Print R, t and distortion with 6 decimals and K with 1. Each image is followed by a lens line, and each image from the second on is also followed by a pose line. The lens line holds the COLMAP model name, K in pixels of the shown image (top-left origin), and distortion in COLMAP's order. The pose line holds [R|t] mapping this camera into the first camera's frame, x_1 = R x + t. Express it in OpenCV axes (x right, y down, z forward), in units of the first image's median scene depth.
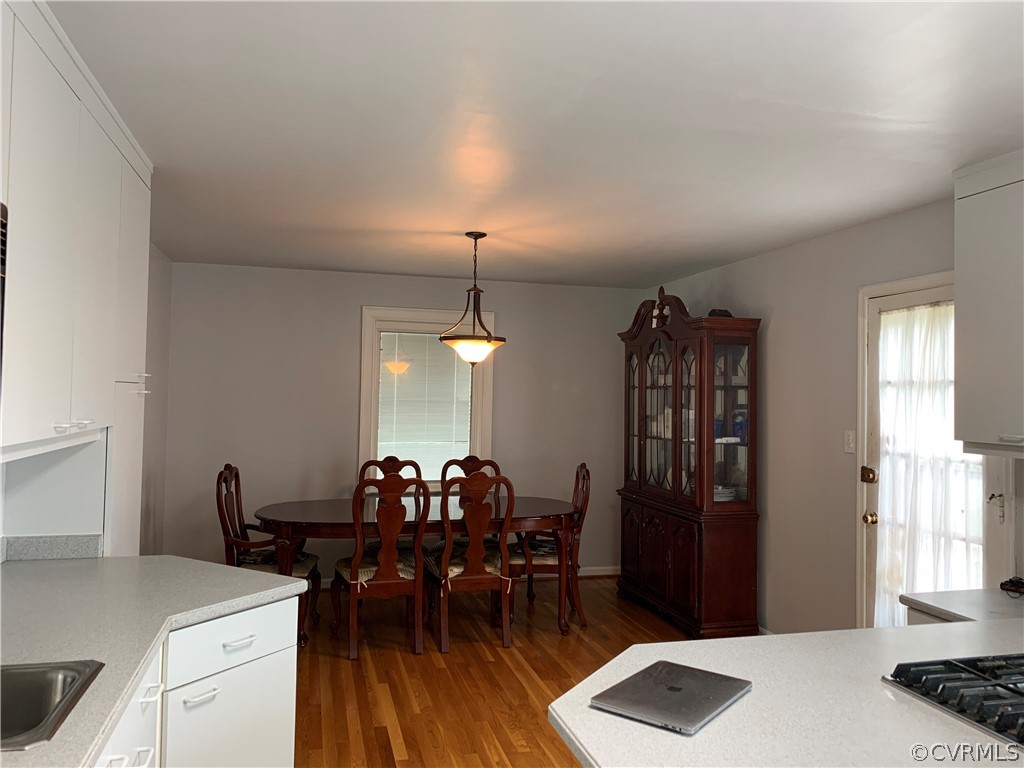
lens RADIAL K [[783.5, 0, 512.6], [0, 783.5, 380.4], [0, 0, 1]] dist [0.035358, -0.038059]
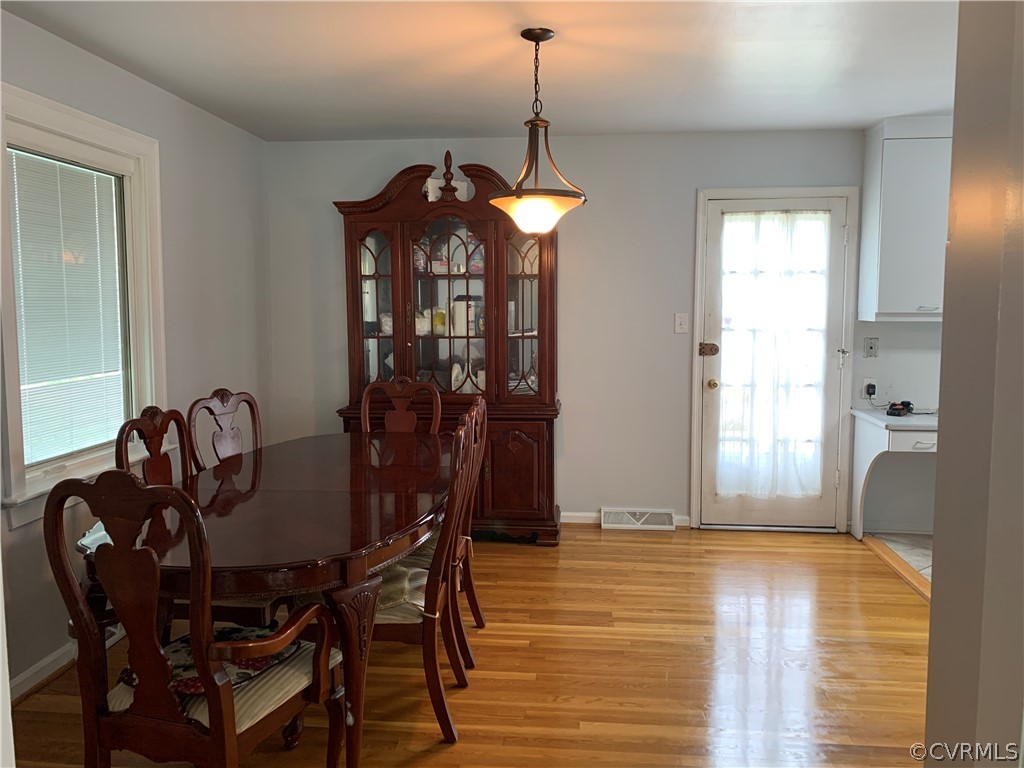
lens RADIAL K [[783.5, 0, 512.5], [0, 783.5, 383.5], [0, 0, 1]] dist [0.035358, -0.038059]
pose [[0.343879, -0.114993, 0.931946, -0.748608], [-0.007797, 0.992089, 0.125291, 0.022696], [-0.938982, -0.050352, 0.340262, 0.831381]]
